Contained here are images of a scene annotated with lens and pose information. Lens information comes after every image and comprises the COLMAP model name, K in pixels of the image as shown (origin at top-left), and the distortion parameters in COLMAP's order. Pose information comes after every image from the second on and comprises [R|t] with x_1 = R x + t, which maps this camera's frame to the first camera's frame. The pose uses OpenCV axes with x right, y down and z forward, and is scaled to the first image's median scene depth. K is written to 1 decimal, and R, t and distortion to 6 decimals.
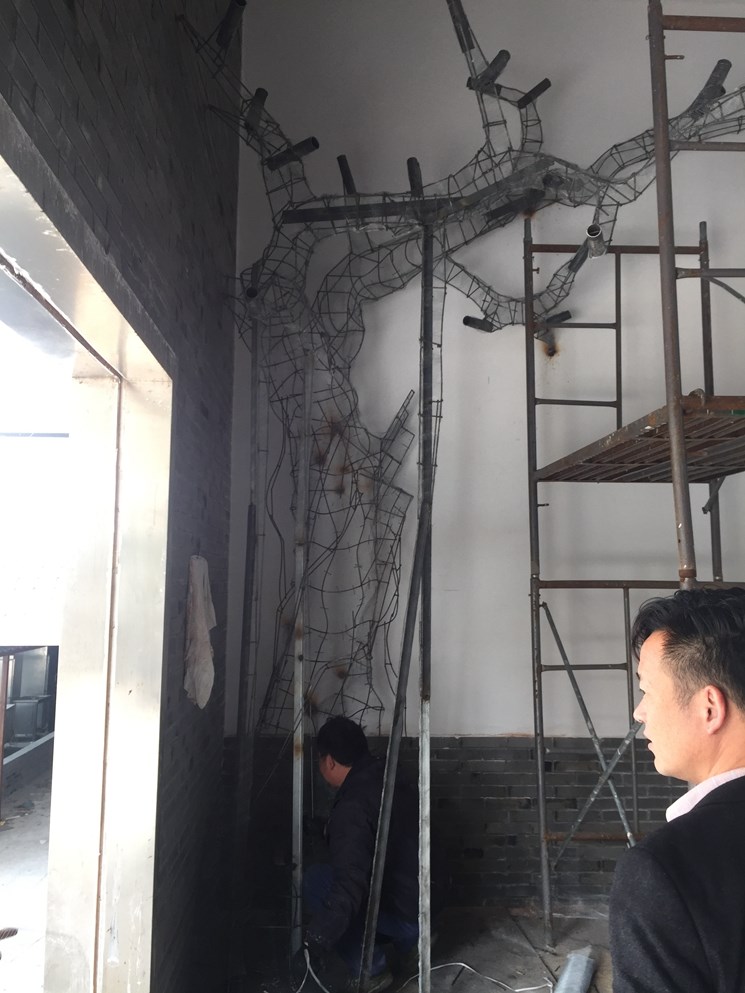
lens RADIAL K [[853.3, 0, 367.8], [0, 853.3, 493.2], [0, 0, 1]] dist [0.088111, -0.120790]
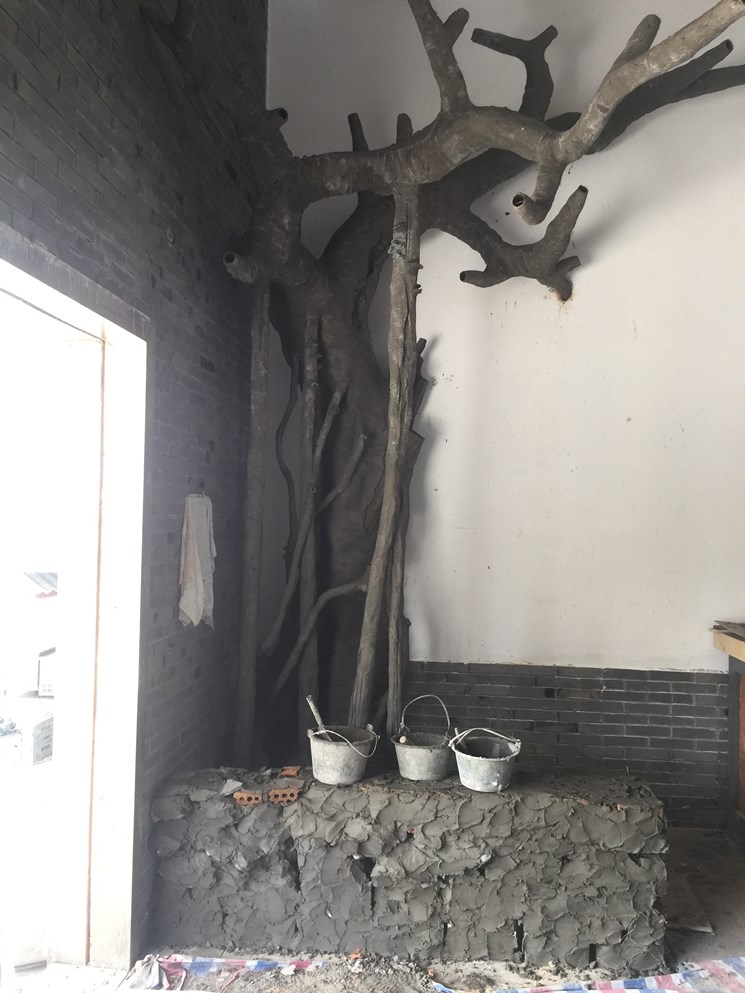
lens RADIAL K [[843.6, 0, 371.5], [0, 843.6, 491.3], [0, 0, 1]] dist [0.091118, -0.123599]
pose [[0.987723, 0.003651, -0.156170, 0.215663], [0.006774, 0.997786, 0.066167, -0.003689], [0.156065, -0.066413, 0.985511, -0.076707]]
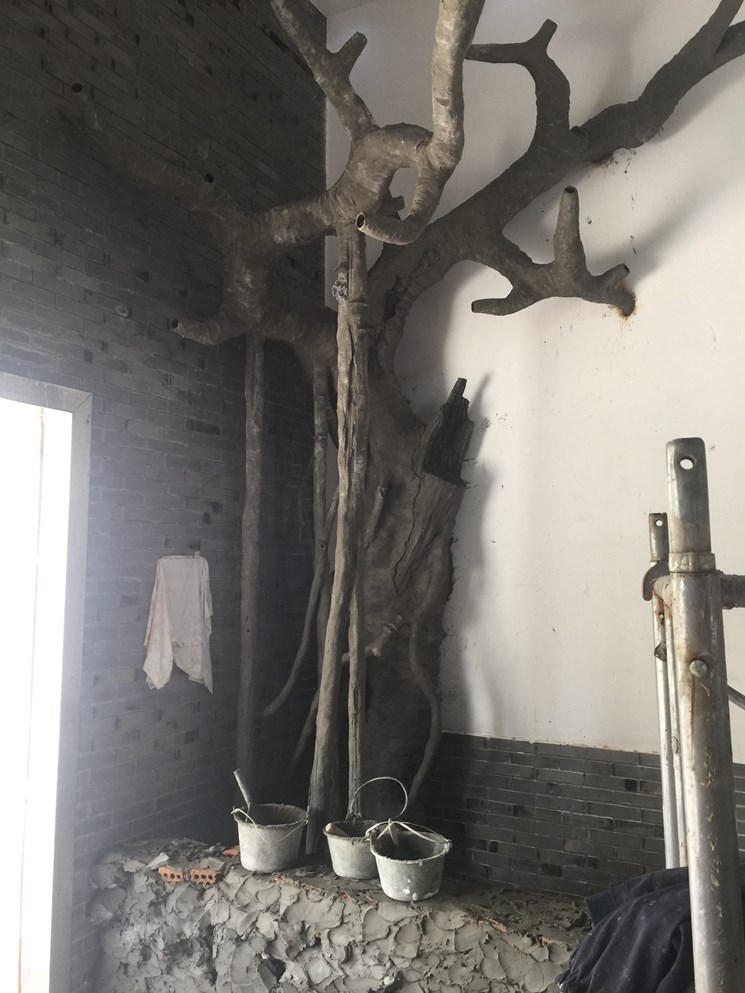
lens RADIAL K [[844.5, 0, 375.4], [0, 844.5, 479.2], [0, 0, 1]] dist [0.093660, -0.126119]
pose [[0.846811, -0.069200, -0.527373, 0.660674], [0.064216, 0.997549, -0.027783, 0.019832], [0.528003, -0.010339, 0.849180, 0.177445]]
